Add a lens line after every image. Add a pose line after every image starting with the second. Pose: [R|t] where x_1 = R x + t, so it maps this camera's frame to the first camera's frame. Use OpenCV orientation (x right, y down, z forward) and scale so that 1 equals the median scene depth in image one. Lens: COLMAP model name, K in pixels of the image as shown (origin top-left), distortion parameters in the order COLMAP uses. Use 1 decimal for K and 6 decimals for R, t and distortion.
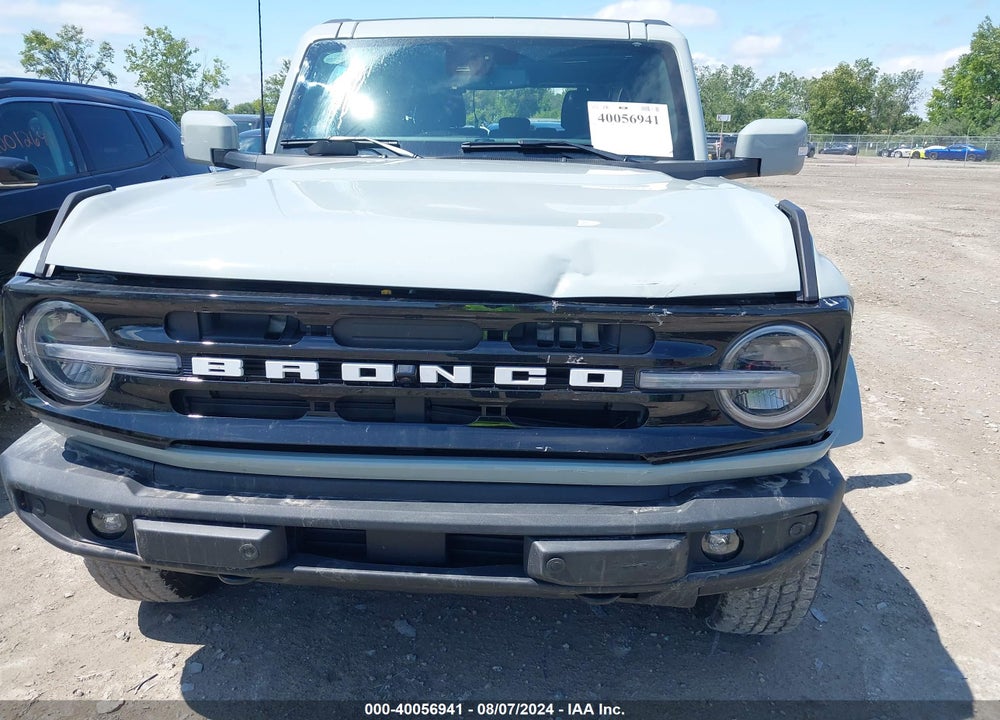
lens RADIAL K [[793.7, 0, 500.0], [0, 793.7, 360.0], [0, 0, 1]] dist [-0.005233, -0.003364]
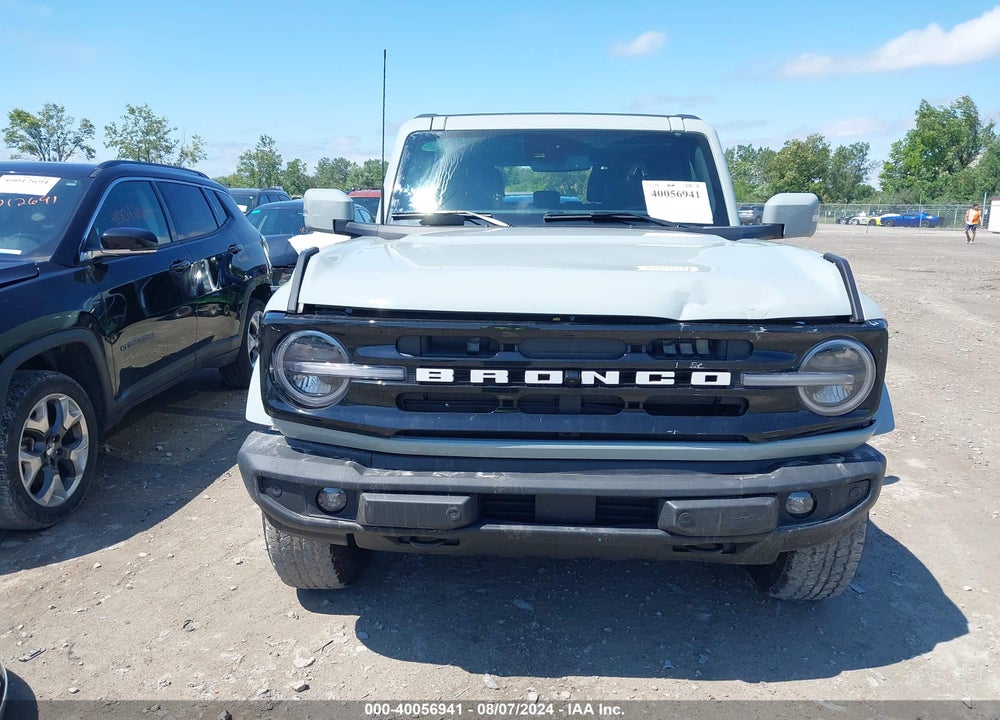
lens RADIAL K [[784.8, 0, 500.0], [0, 784.8, 360.0], [0, 0, 1]] dist [0.067869, -0.109555]
pose [[0.999187, -0.013767, 0.037895, -0.271984], [0.016946, 0.996247, -0.084882, 0.092326], [-0.036584, 0.085456, 0.995670, -0.330161]]
